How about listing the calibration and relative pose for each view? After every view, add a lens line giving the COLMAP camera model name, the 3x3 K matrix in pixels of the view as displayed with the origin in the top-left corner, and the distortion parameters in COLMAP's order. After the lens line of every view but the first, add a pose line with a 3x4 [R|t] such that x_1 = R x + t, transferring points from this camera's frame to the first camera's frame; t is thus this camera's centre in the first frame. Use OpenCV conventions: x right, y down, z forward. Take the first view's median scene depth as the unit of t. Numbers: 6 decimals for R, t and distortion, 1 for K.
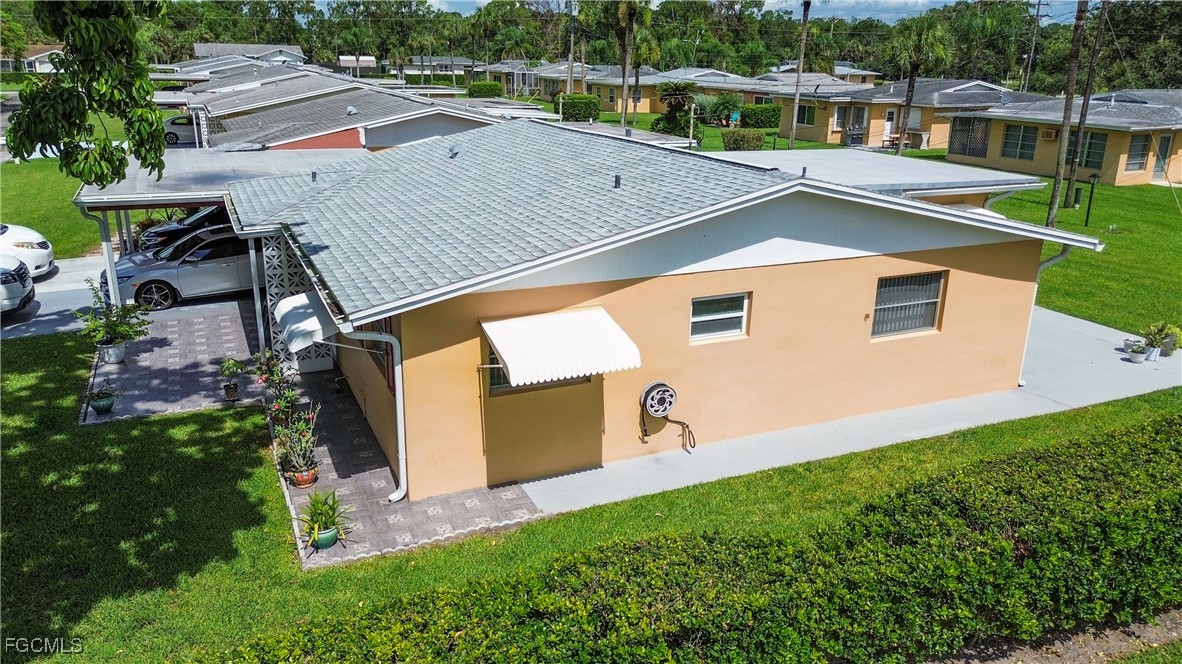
lens RADIAL K [[858.4, 0, 593.7], [0, 858.4, 329.6], [0, 0, 1]] dist [0.065206, -0.061682]
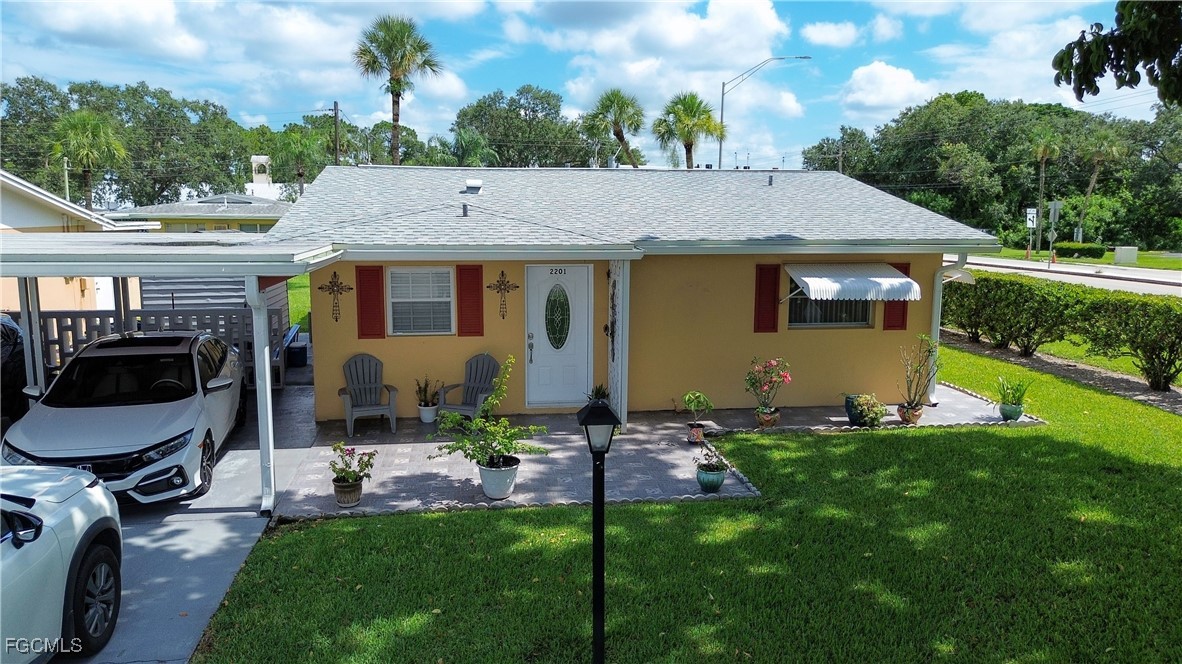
lens RADIAL K [[858.4, 0, 593.7], [0, 858.4, 329.6], [0, 0, 1]] dist [0.065206, -0.061682]
pose [[0.288942, -0.156203, 0.944517, -1.292691], [0.291427, 0.954127, 0.068640, -0.112911], [-0.911911, 0.255425, 0.321210, 0.848042]]
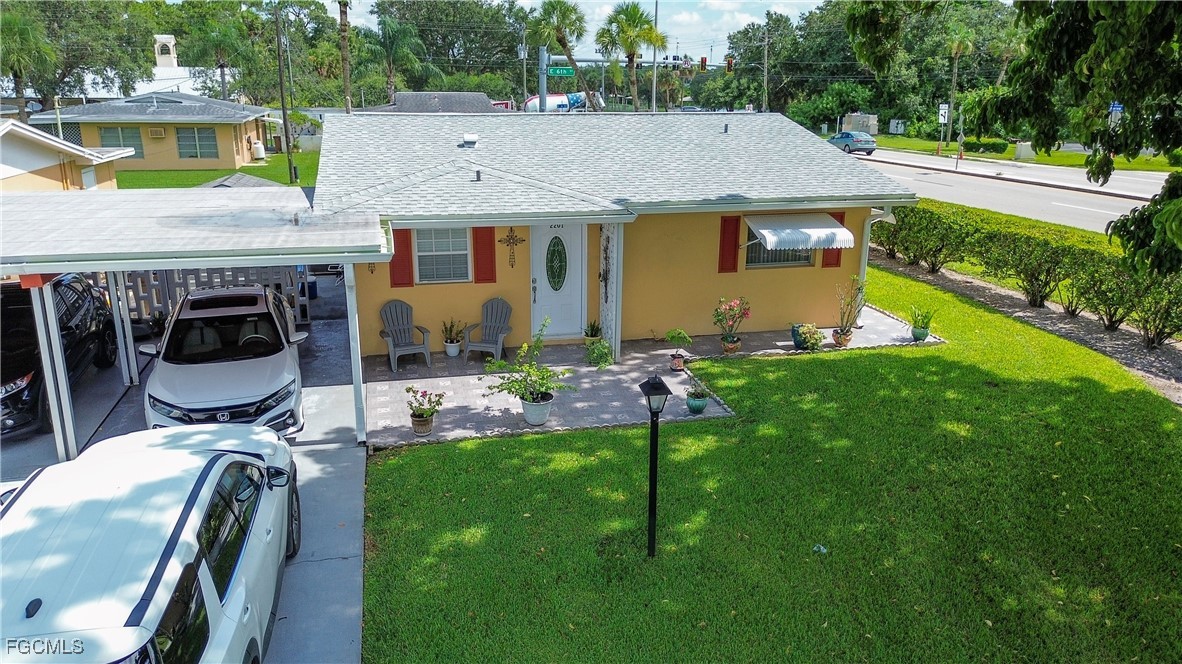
lens RADIAL K [[858.4, 0, 593.7], [0, 858.4, 329.6], [0, 0, 1]] dist [0.065206, -0.061682]
pose [[0.199629, -0.290235, 0.935902, -1.467895], [0.294656, 0.928701, 0.225151, -0.227682], [-0.934519, 0.230822, 0.270915, 0.854980]]
